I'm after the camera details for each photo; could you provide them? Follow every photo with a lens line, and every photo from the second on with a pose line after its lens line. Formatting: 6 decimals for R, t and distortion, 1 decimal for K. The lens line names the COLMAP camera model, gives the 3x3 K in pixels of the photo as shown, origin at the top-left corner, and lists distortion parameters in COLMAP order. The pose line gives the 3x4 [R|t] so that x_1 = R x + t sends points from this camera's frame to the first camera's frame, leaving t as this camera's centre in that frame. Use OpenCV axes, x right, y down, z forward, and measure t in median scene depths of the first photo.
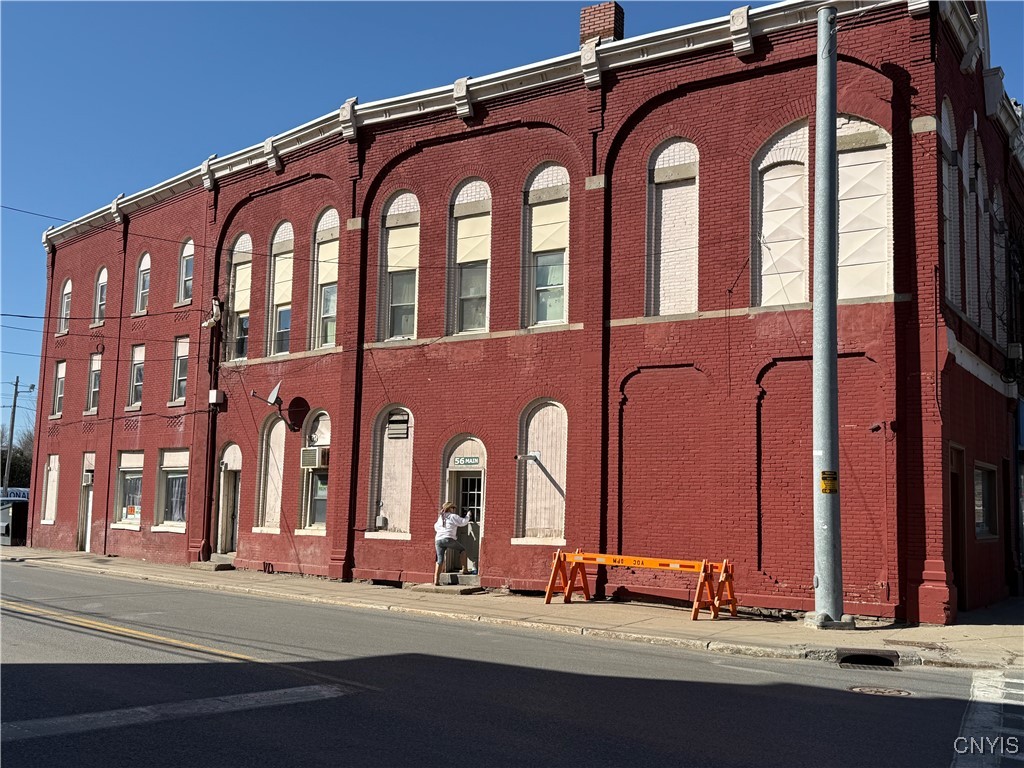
lens RADIAL K [[1065.4, 0, 512.0], [0, 1065.4, 384.0], [0, 0, 1]] dist [0.230724, -0.593795]
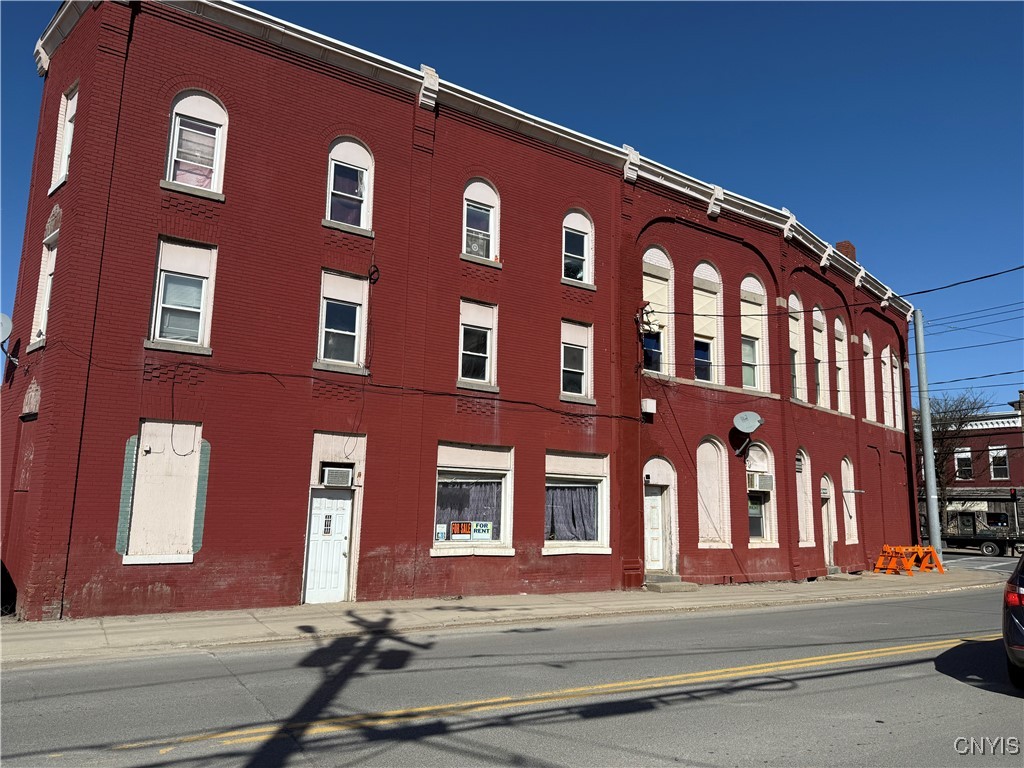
lens RADIAL K [[723.4, 0, 511.8], [0, 723.4, 391.8], [0, 0, 1]] dist [0.072593, -0.087649]
pose [[0.184155, 0.141363, 0.972679, -0.985727], [-0.129816, 0.984432, -0.118493, 0.097256], [-0.974287, -0.104448, 0.199639, 1.066690]]
